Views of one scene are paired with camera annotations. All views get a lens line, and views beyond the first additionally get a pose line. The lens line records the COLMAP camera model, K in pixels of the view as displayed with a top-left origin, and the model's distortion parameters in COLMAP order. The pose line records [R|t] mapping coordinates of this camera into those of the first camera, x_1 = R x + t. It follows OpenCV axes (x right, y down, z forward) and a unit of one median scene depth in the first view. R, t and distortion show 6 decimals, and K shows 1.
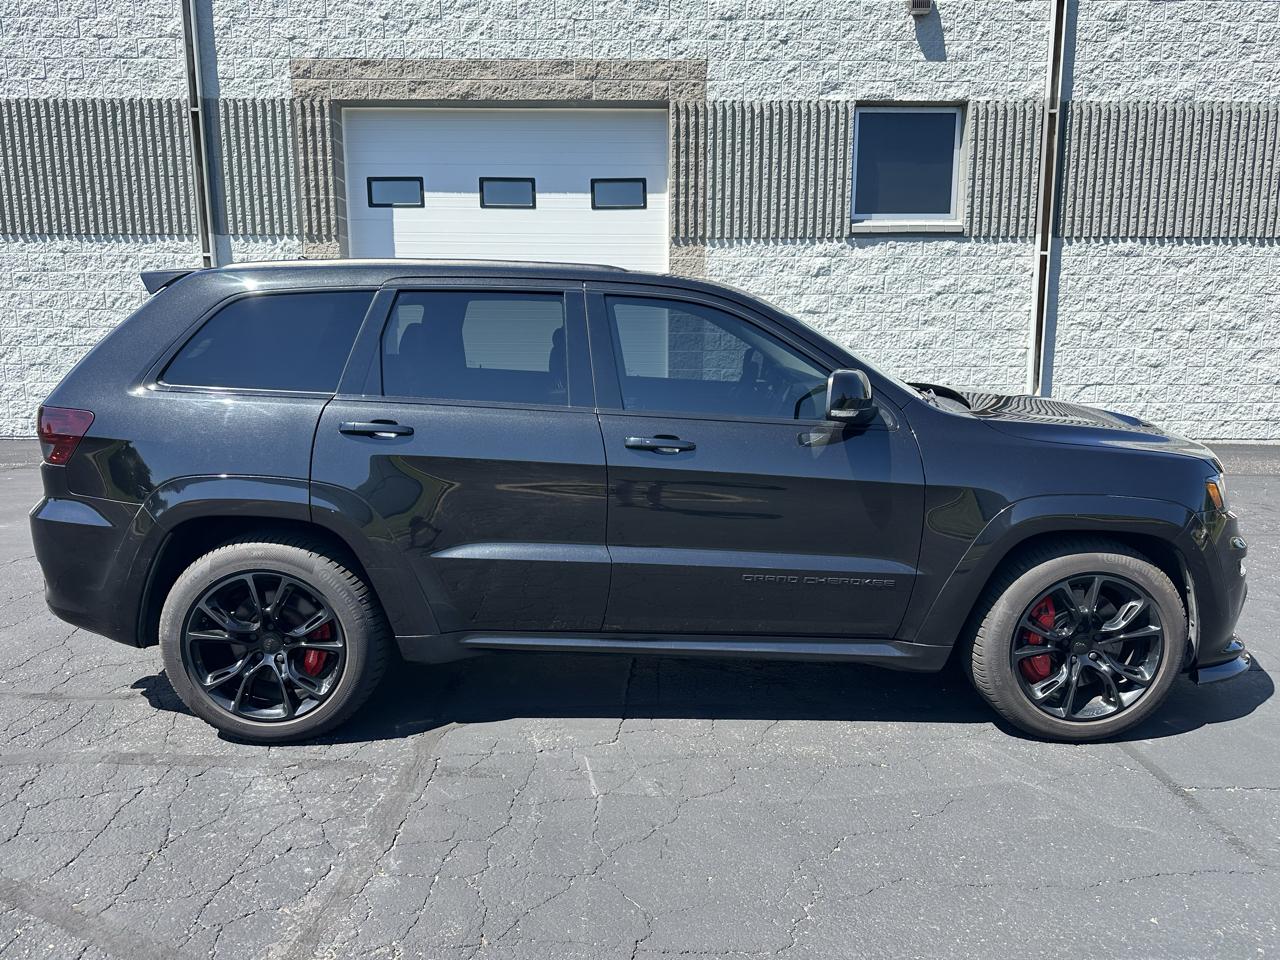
lens RADIAL K [[903.9, 0, 633.6], [0, 903.9, 479.3], [0, 0, 1]] dist [0.005978, -0.011058]
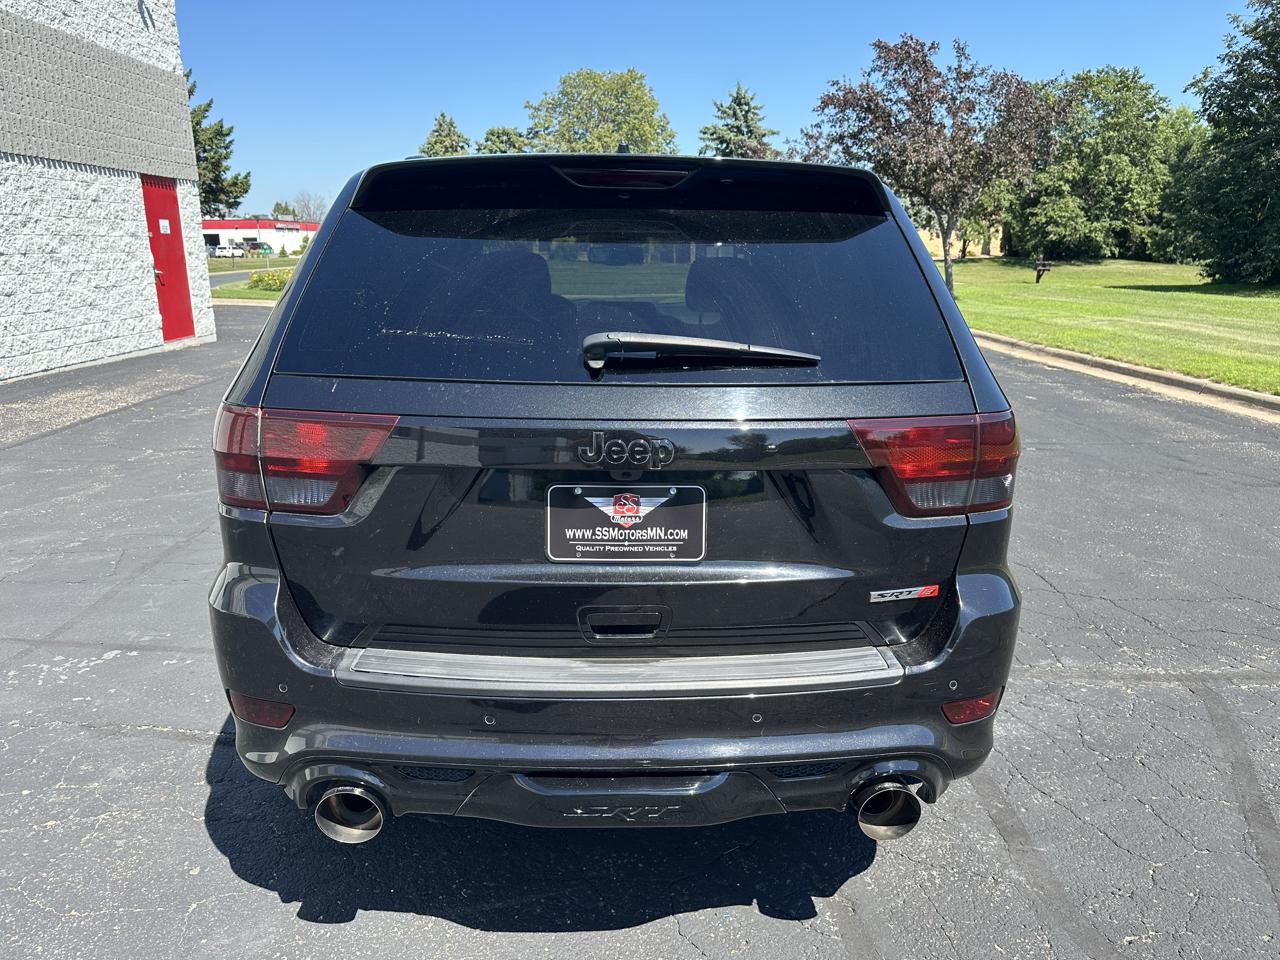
lens RADIAL K [[920.2, 0, 640.0], [0, 920.2, 480.0], [0, 0, 1]] dist [0.005475, -0.010698]
pose [[-0.001234, -0.242144, 0.970240, -0.384767], [0.161452, 0.957463, 0.239160, -0.067765], [-0.986880, 0.156942, 0.037913, 0.383004]]
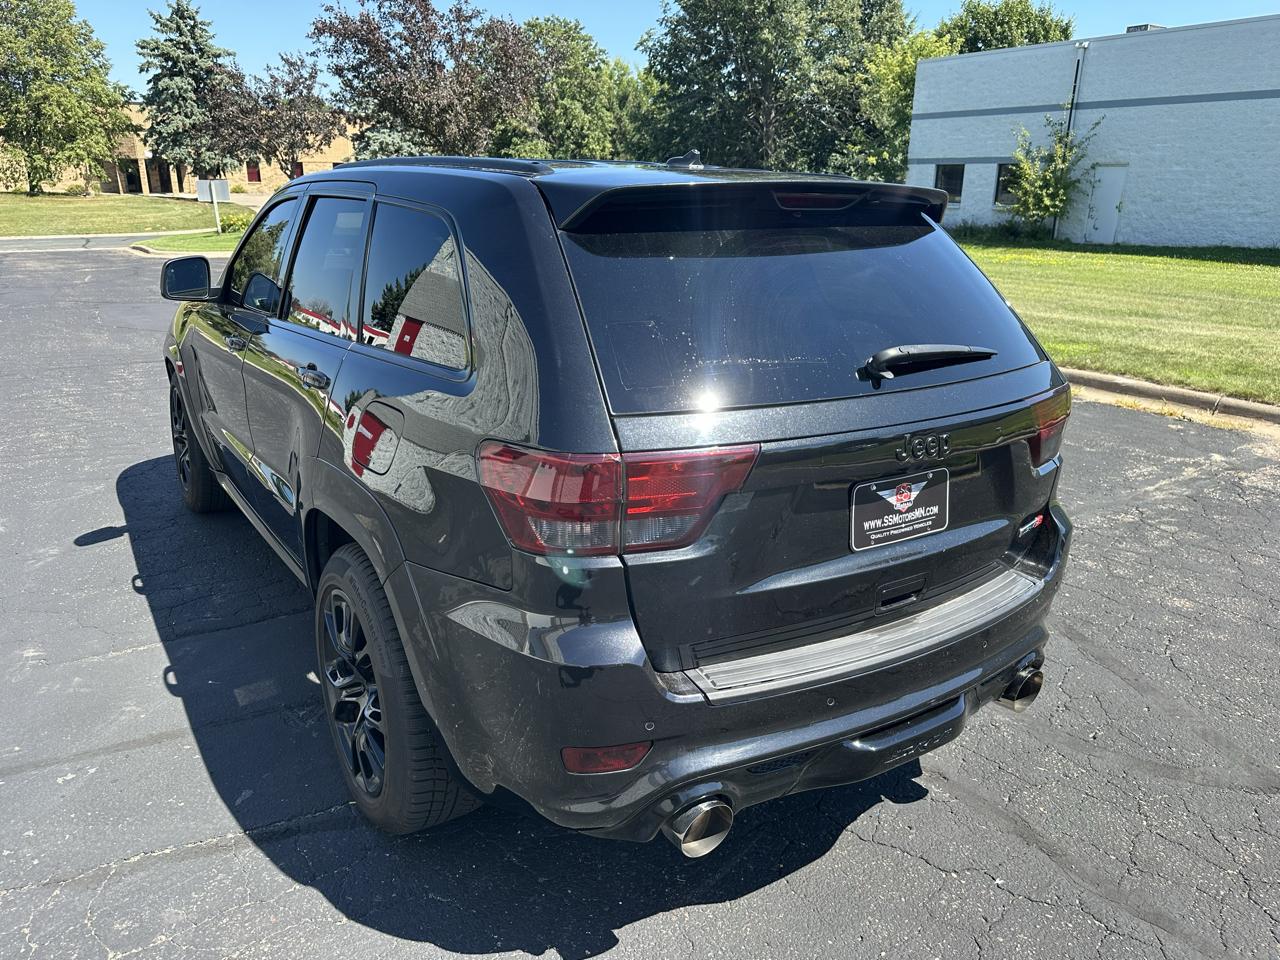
lens RADIAL K [[920.3, 0, 639.5], [0, 920.3, 488.1], [0, 0, 1]] dist [0.002636, -0.011773]
pose [[-0.527375, -0.269965, 0.805602, -0.349920], [0.124962, 0.913220, 0.387833, -0.108553], [-0.840393, 0.305204, -0.447874, 0.530717]]
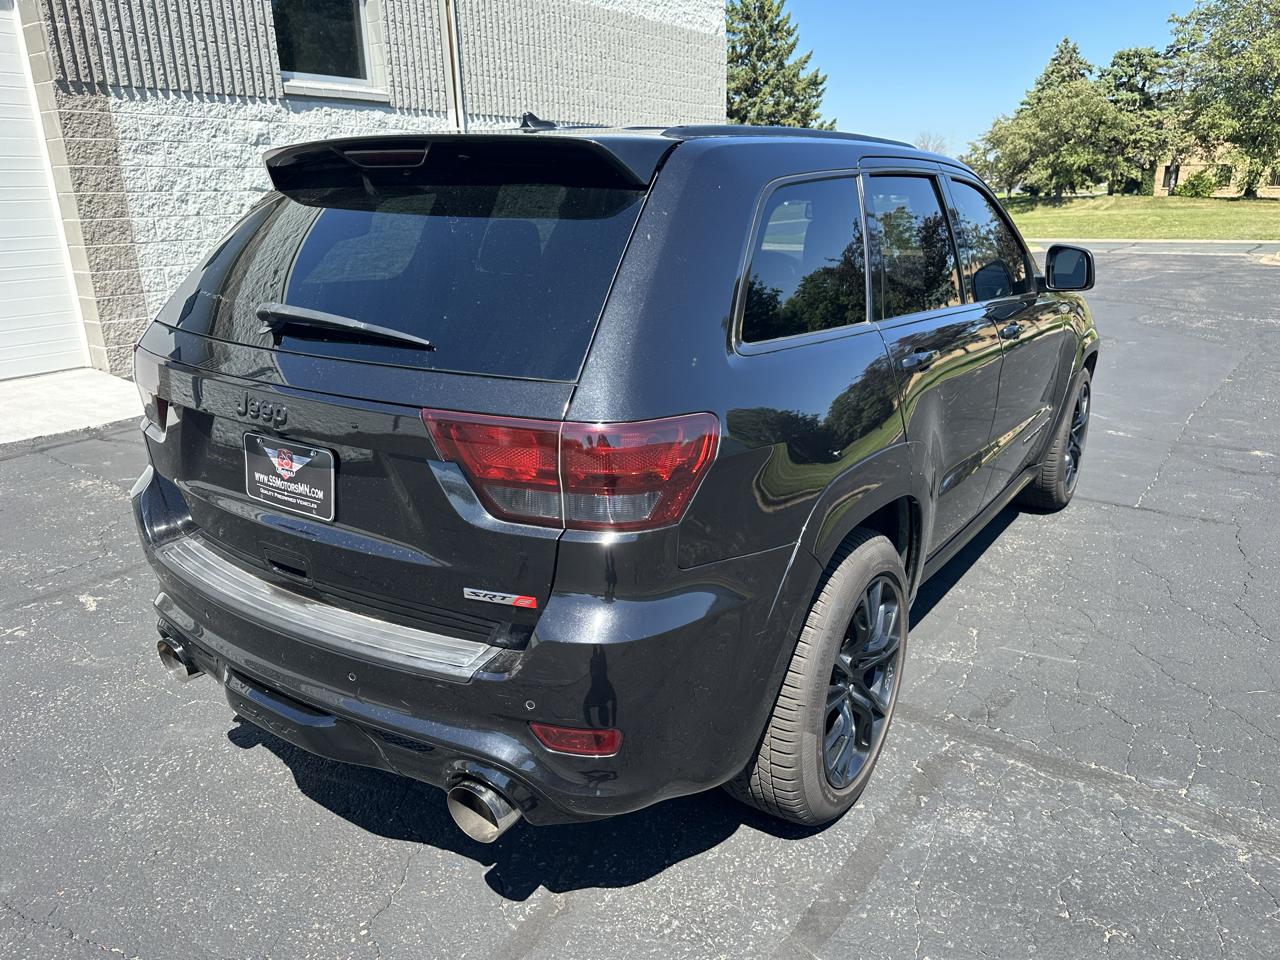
lens RADIAL K [[903.9, 0, 633.6], [0, 903.9, 479.3], [0, 0, 1]] dist [0.005978, -0.011058]
pose [[0.576758, -0.251945, 0.777093, -0.324798], [0.145623, 0.967726, 0.205669, -0.046764], [-0.803831, -0.005459, 0.594833, 0.221760]]
